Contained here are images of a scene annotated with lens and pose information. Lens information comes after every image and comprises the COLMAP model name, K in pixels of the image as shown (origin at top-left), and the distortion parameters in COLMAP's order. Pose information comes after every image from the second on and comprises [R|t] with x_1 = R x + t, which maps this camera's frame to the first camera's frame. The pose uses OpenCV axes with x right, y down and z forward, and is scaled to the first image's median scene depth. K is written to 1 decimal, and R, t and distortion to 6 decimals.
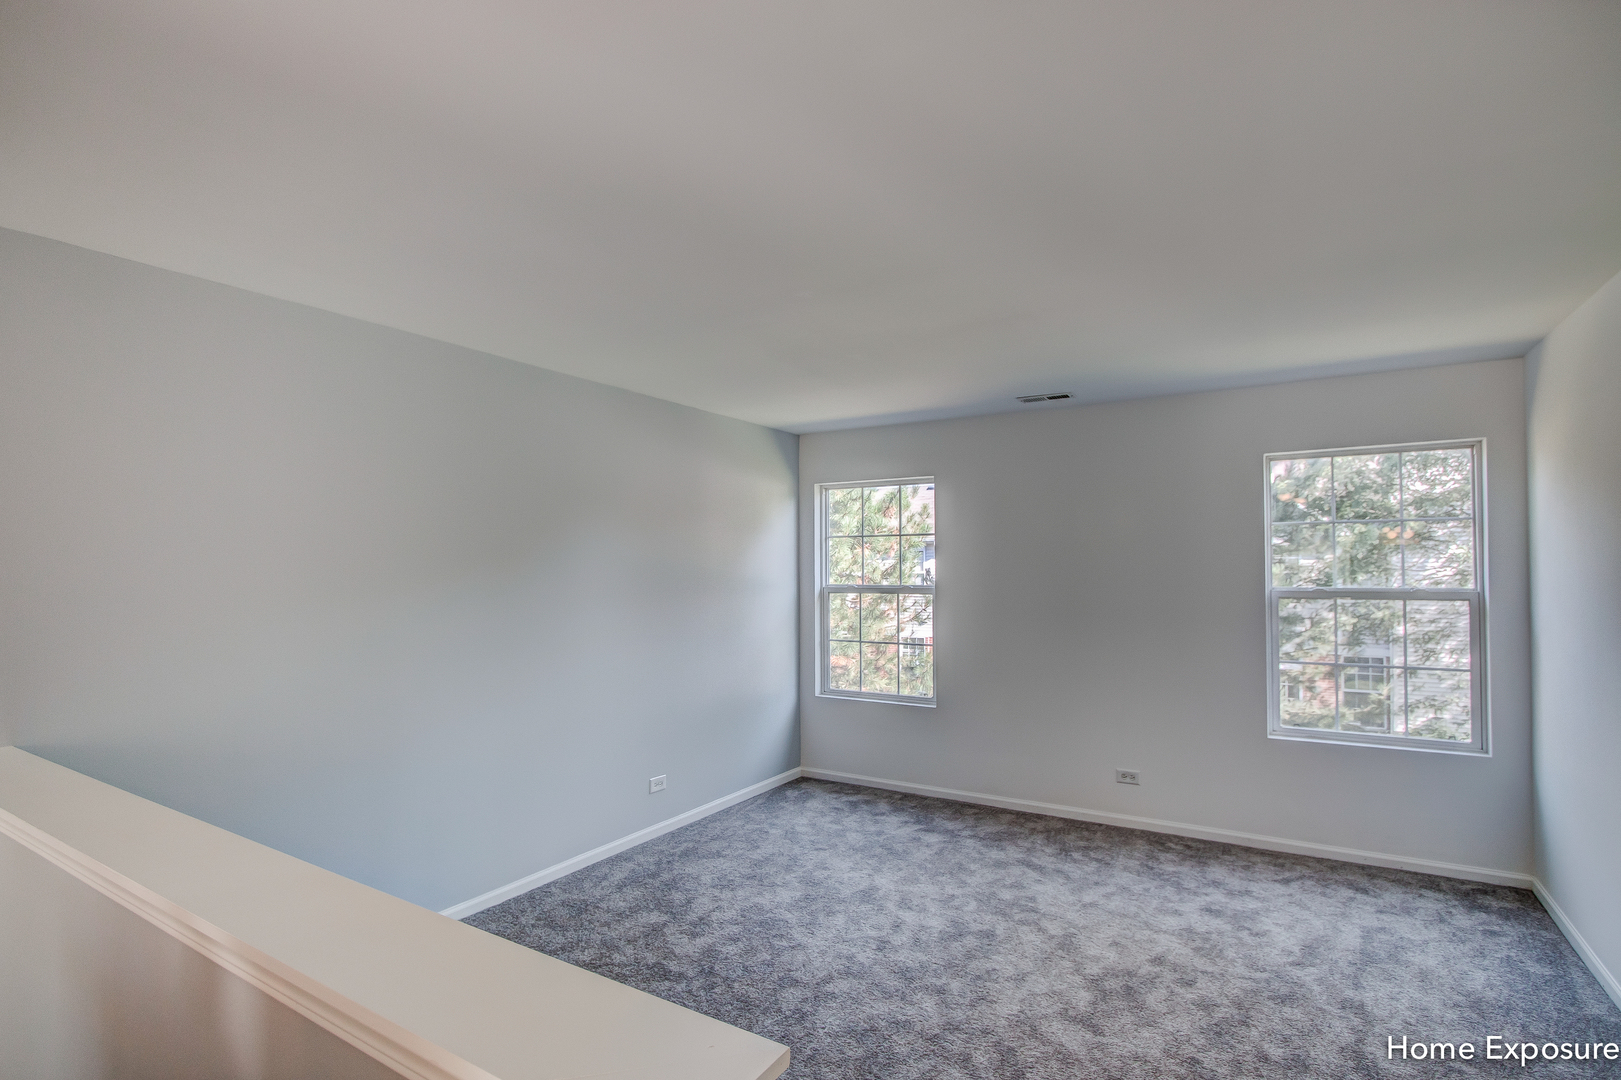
lens RADIAL K [[771.3, 0, 836.3], [0, 771.3, 566.8], [0, 0, 1]] dist [0.002436, 0.000557]
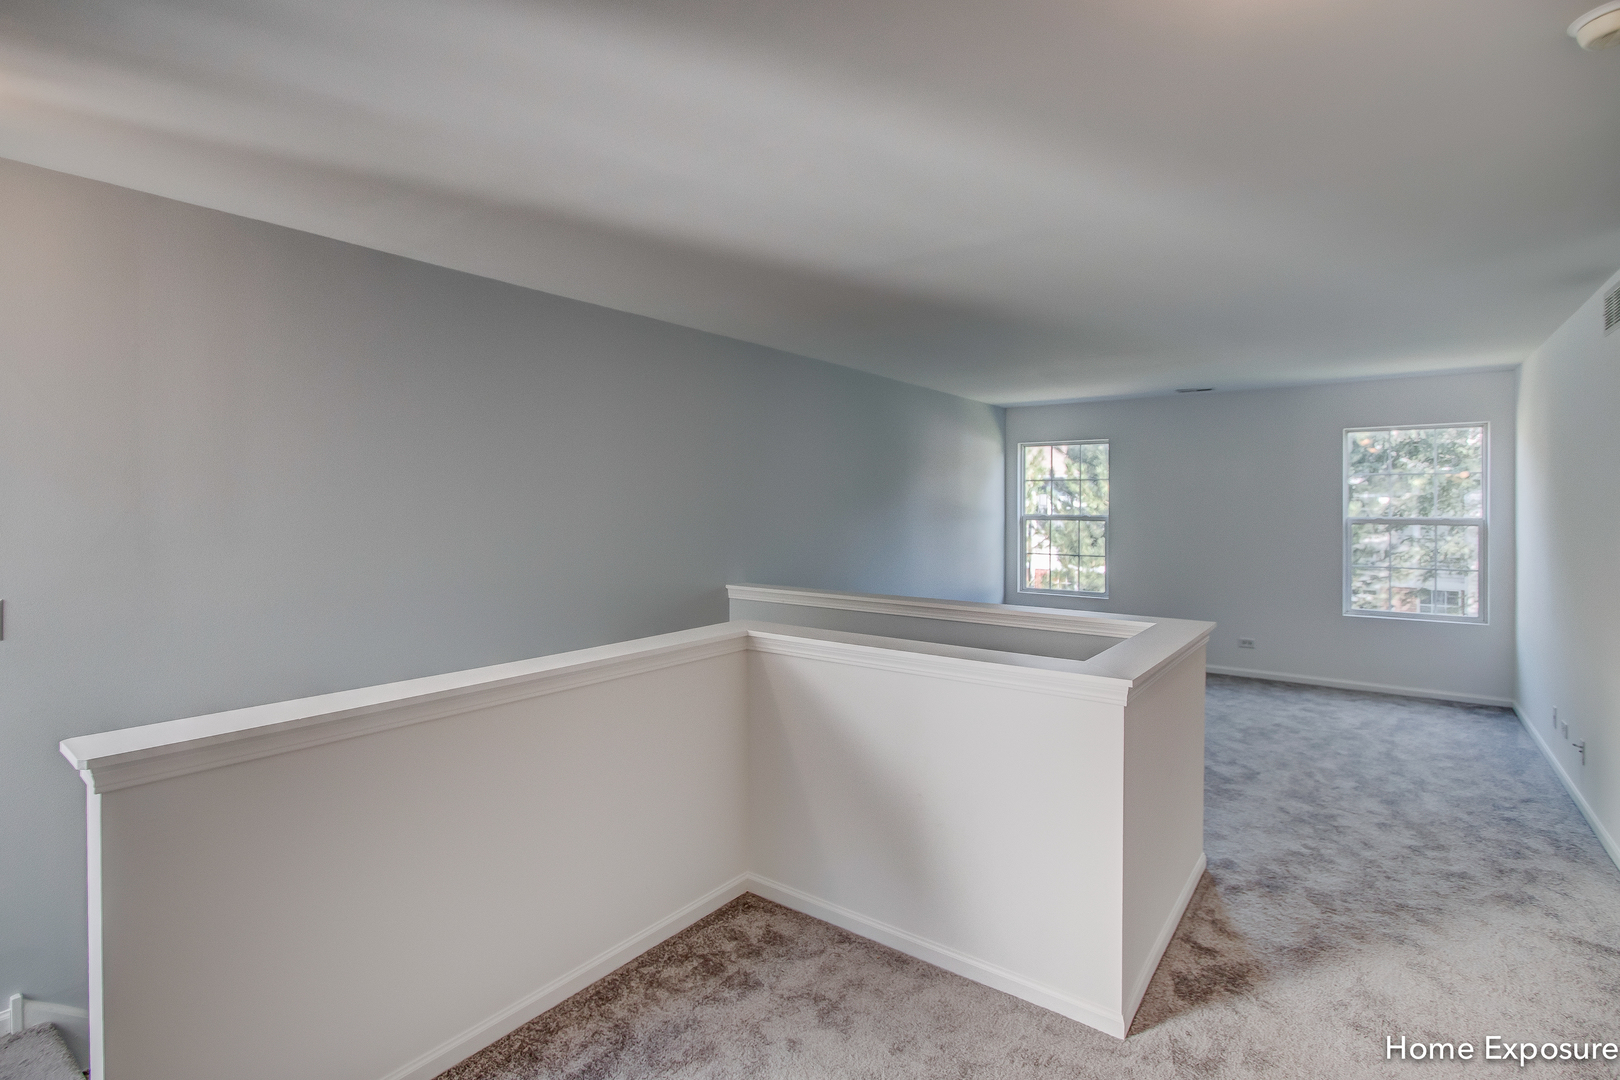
lens RADIAL K [[785.7, 0, 845.7], [0, 785.7, 518.3], [0, 0, 1]] dist [-0.004863, -0.000227]
pose [[0.998232, 0.005631, -0.059164, -0.335619], [-0.004448, 0.999788, 0.020109, 0.002869], [0.059265, -0.019810, 0.998046, -0.606903]]
